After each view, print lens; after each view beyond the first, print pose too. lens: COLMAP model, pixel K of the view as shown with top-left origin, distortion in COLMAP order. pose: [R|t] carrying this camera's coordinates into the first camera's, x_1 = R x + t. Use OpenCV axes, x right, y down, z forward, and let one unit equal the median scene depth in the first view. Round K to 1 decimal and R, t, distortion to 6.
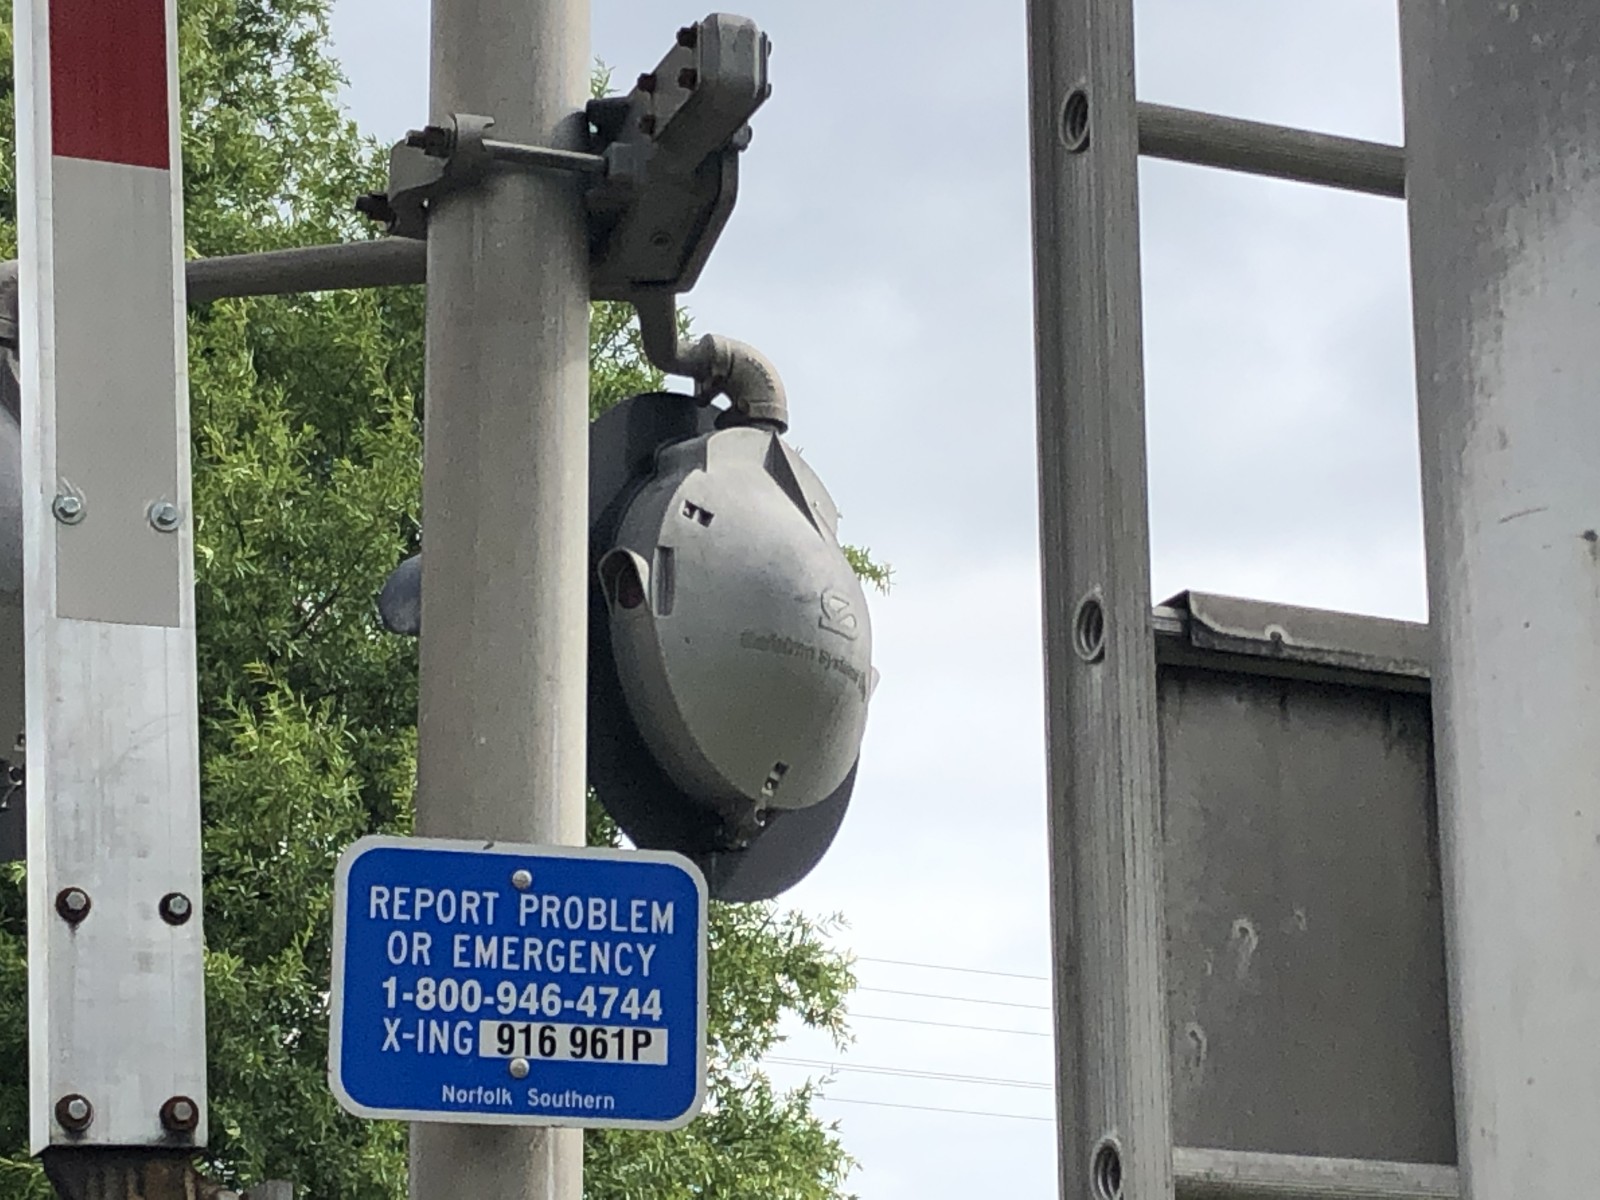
lens RADIAL K [[4333.7, 0, 801.6], [0, 4333.7, 594.2], [0, 0, 1]] dist [0.153572, 0.000000]
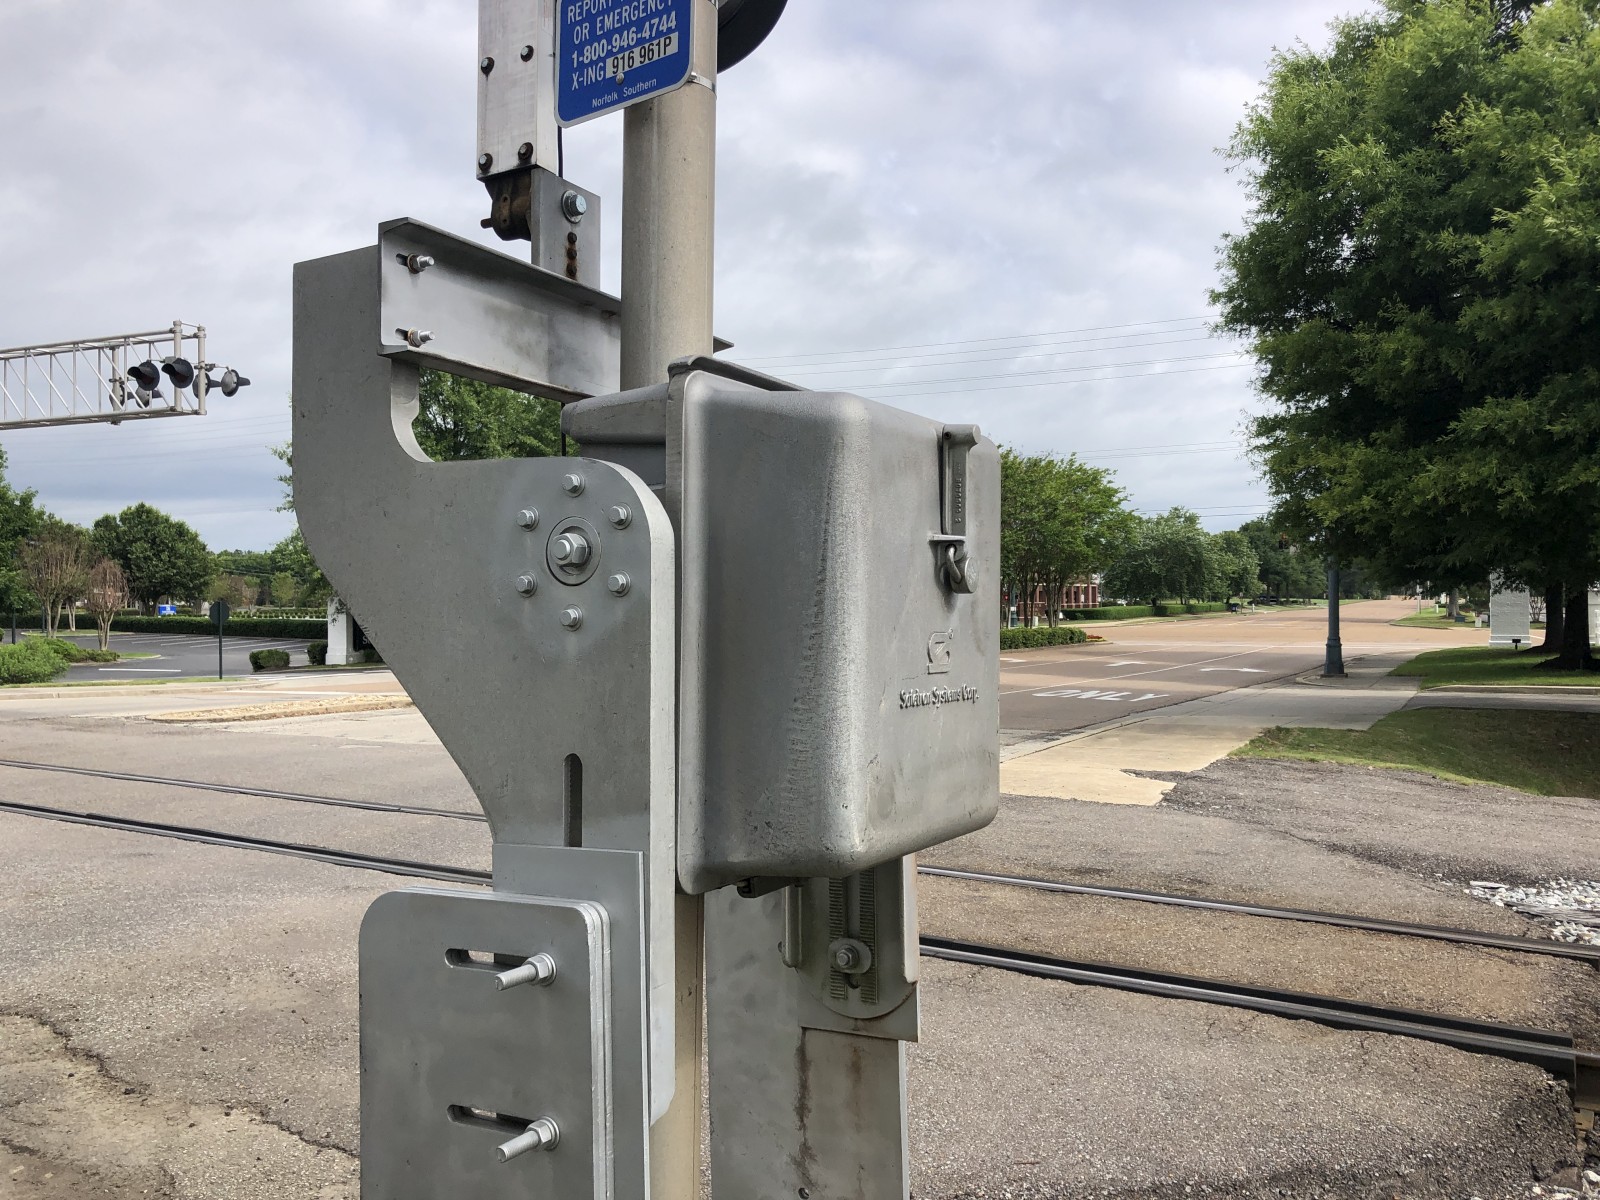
lens RADIAL K [[1352.0, 0, 787.9], [0, 1352.0, 614.4], [0, 0, 1]] dist [0.003876, 0.014853]
pose [[0.570205, -0.000288, -0.821503, 0.450567], [0.211519, 0.966336, 0.146477, 0.260053], [0.793805, -0.257285, 0.551070, 0.674795]]
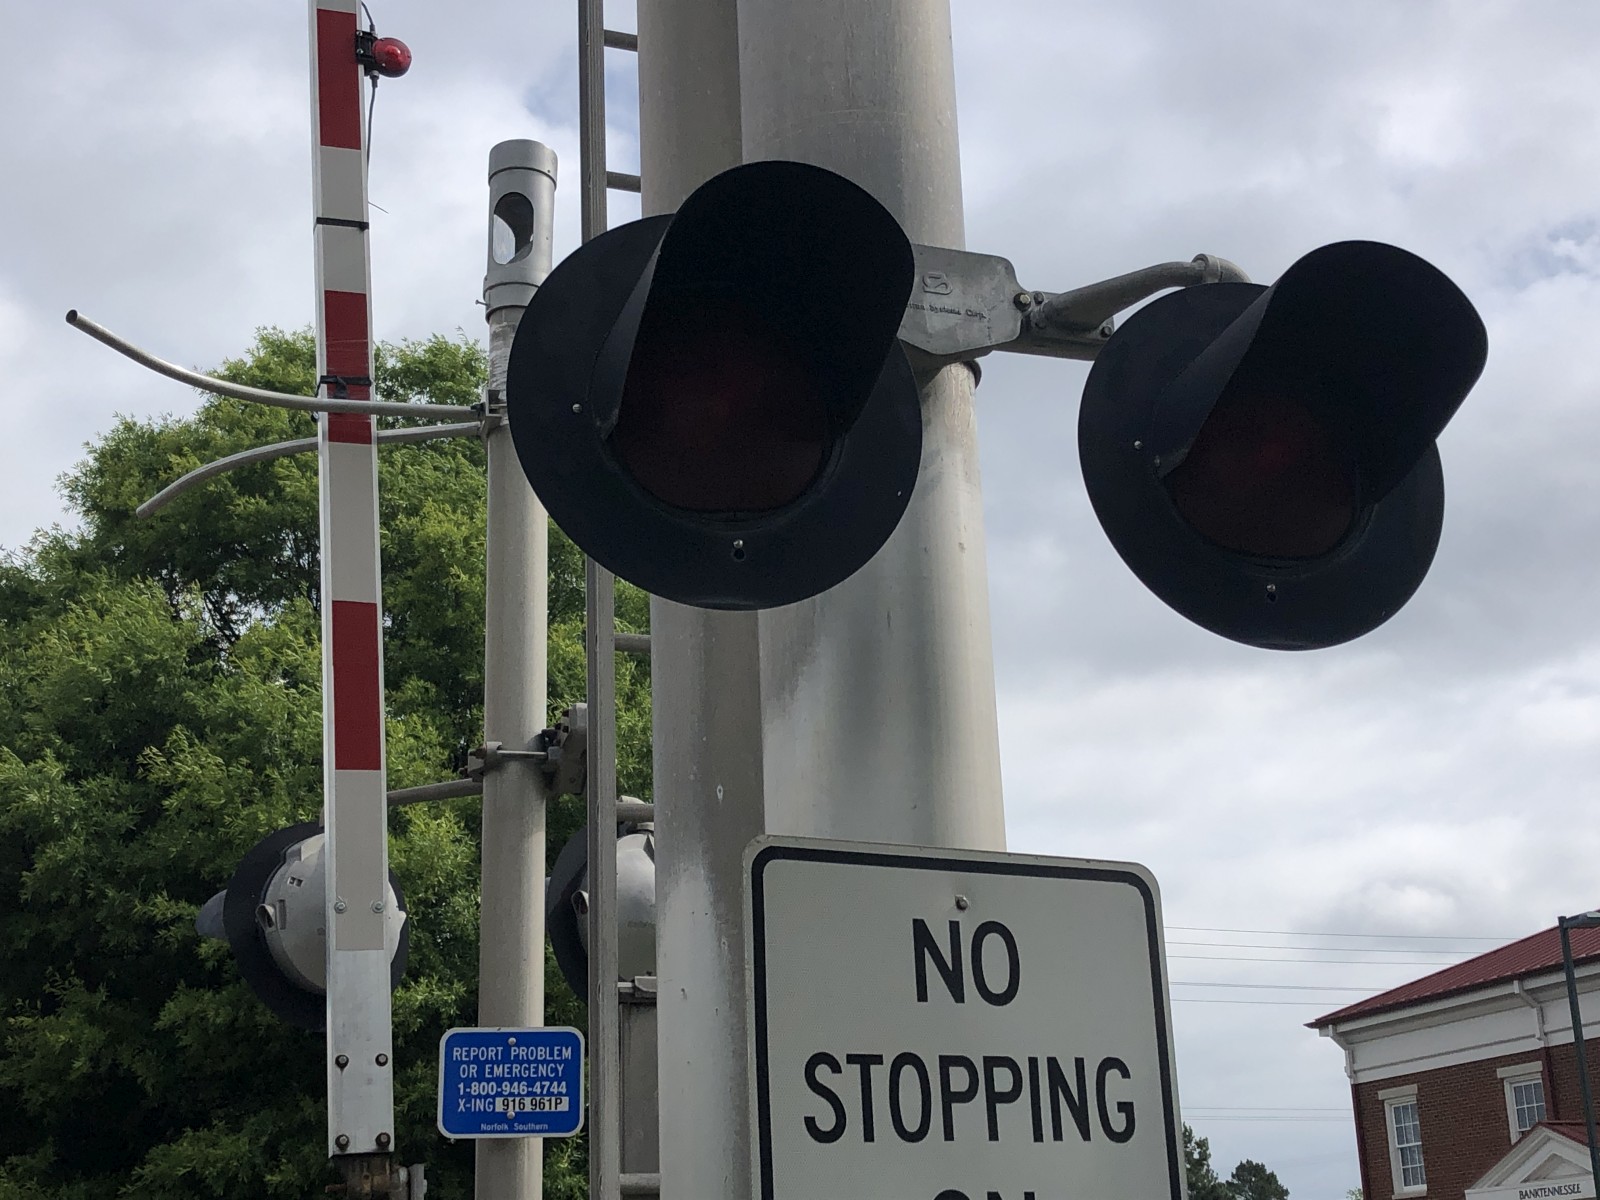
lens RADIAL K [[2298.6, 0, 789.8], [0, 2298.6, 605.6], [0, 0, 1]] dist [0.131052, 0.000000]
pose [[0.994516, -0.057746, -0.087193, 0.243891], [0.053333, 0.997215, -0.052125, -0.117477], [0.089960, 0.047189, 0.994827, -0.402319]]
